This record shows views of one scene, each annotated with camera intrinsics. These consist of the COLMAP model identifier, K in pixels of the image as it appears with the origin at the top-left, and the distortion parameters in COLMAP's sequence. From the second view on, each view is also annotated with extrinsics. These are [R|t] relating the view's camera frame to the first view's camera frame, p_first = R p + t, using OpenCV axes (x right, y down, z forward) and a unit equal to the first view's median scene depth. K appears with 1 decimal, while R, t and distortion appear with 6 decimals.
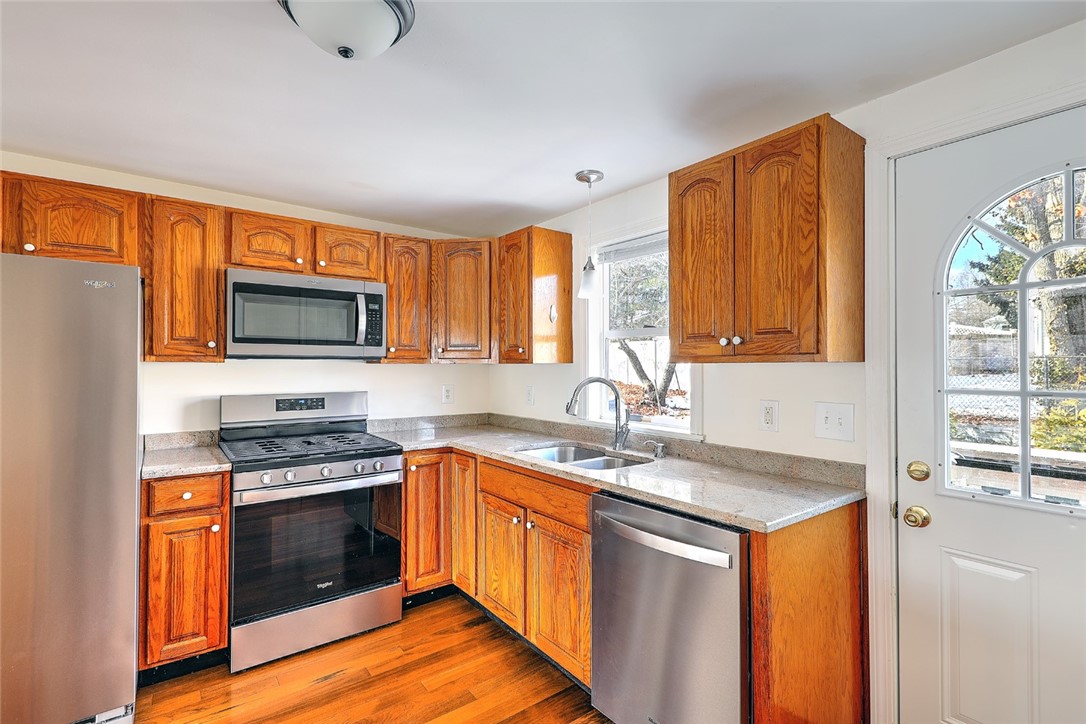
lens RADIAL K [[507.2, 0, 547.2], [0, 507.2, 362.7], [0, 0, 1]] dist [0.019944, -0.010029]
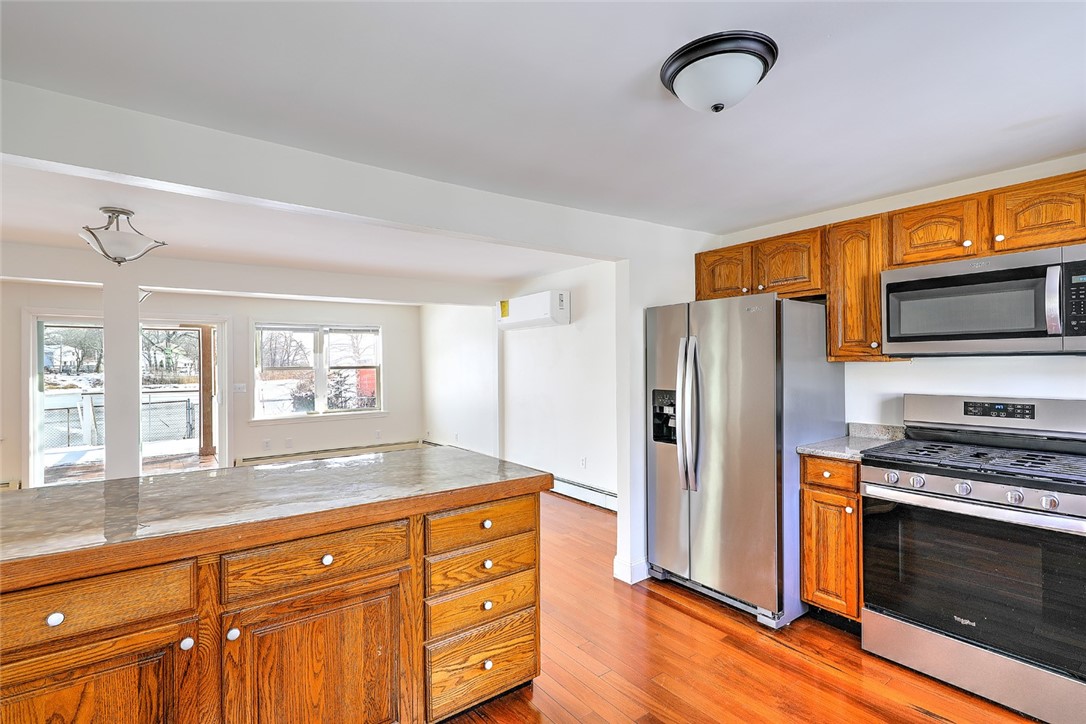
lens RADIAL K [[507.2, 0, 547.2], [0, 507.2, 362.7], [0, 0, 1]] dist [0.019944, -0.010029]
pose [[-0.001416, -0.005506, -0.999984, 0.425105], [0.013467, 0.999894, -0.005525, -0.001502], [0.999908, -0.013474, -0.001341, 0.310844]]
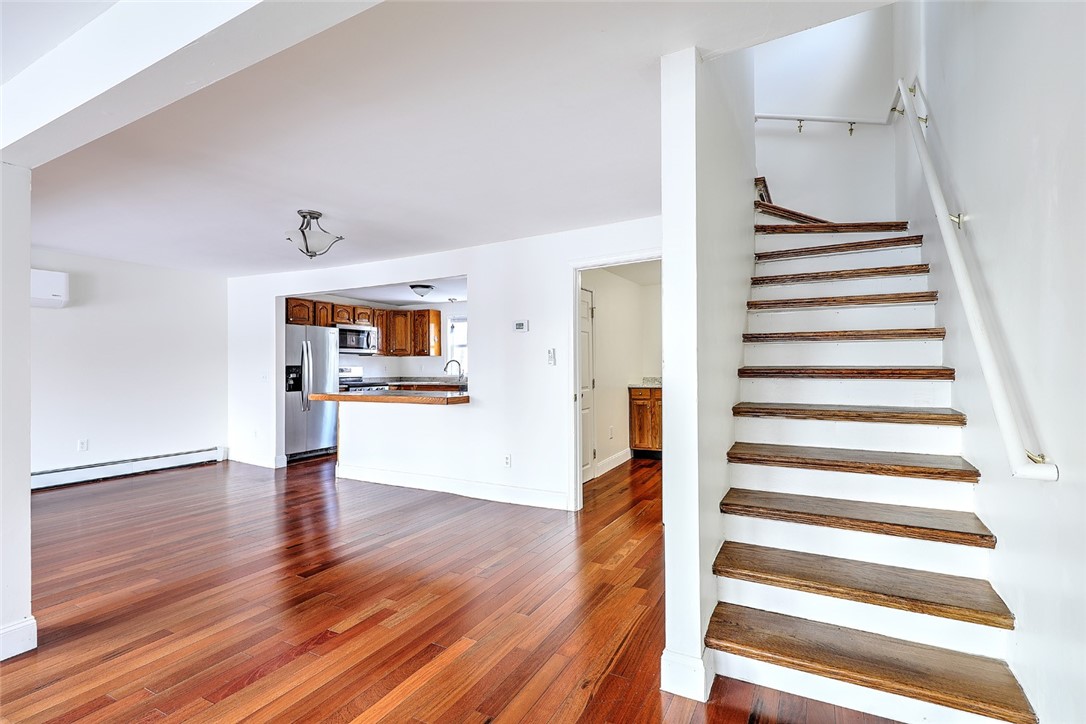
lens RADIAL K [[507.2, 0, 547.2], [0, 507.2, 362.7], [0, 0, 1]] dist [0.019944, -0.010029]
pose [[0.907285, -0.002438, 0.420510, -0.761737], [0.004048, 0.999988, -0.002935, 0.062179], [-0.420498, 0.004365, 0.907283, -2.300616]]
